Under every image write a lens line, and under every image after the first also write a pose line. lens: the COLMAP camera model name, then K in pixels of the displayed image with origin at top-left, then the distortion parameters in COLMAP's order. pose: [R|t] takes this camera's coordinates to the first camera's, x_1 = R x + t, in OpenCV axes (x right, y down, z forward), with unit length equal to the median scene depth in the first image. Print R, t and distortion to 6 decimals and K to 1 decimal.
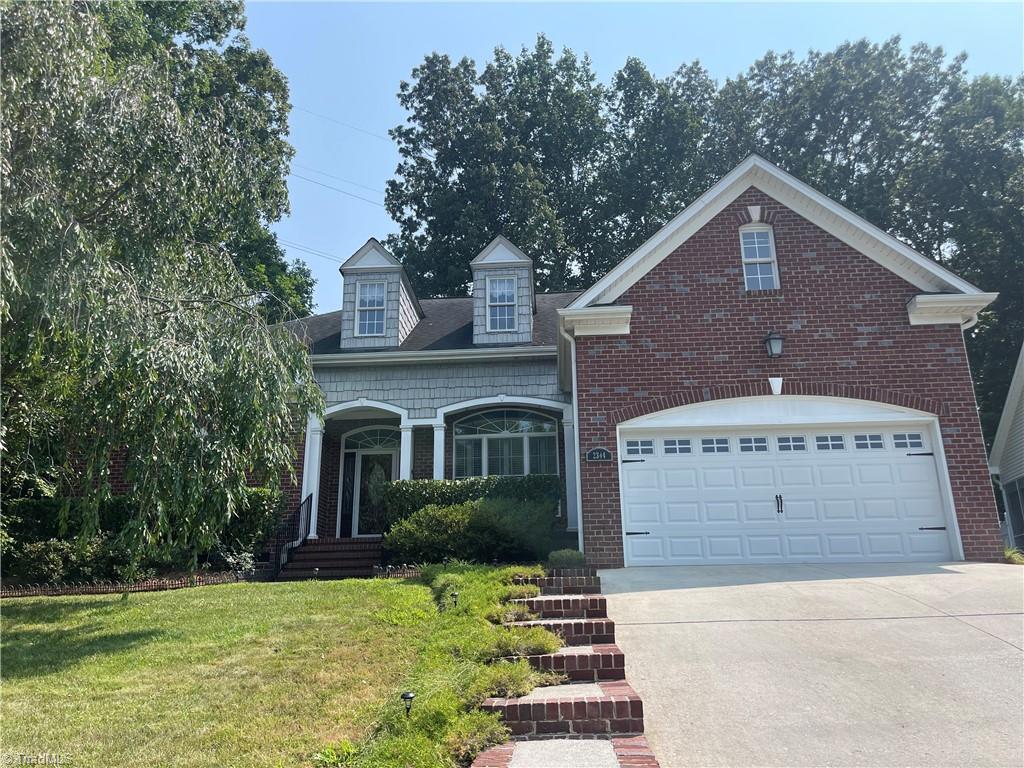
lens RADIAL K [[780.5, 0, 513.9], [0, 780.5, 388.4], [0, 0, 1]] dist [0.056796, -0.067553]
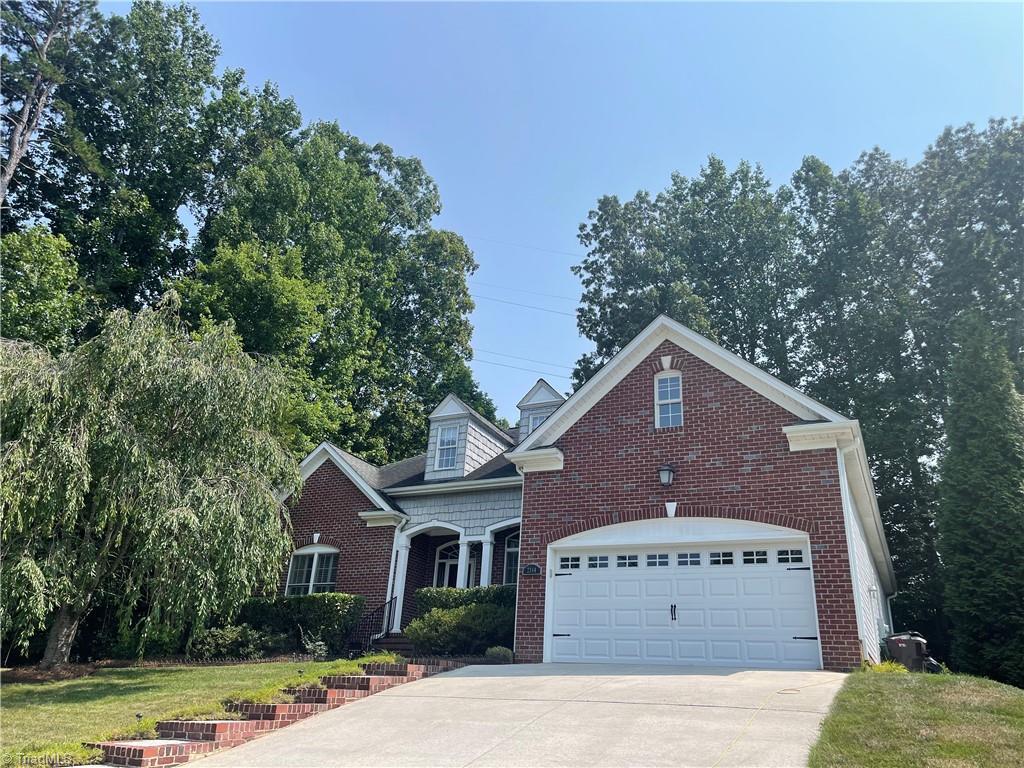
lens RADIAL K [[780.5, 0, 514.0], [0, 780.5, 382.8], [0, 0, 1]] dist [0.056796, -0.067553]
pose [[0.921327, -0.092113, -0.377719, 0.561024], [0.045364, 0.990362, -0.130866, -0.047247], [0.386133, 0.103436, 0.916626, -0.192155]]
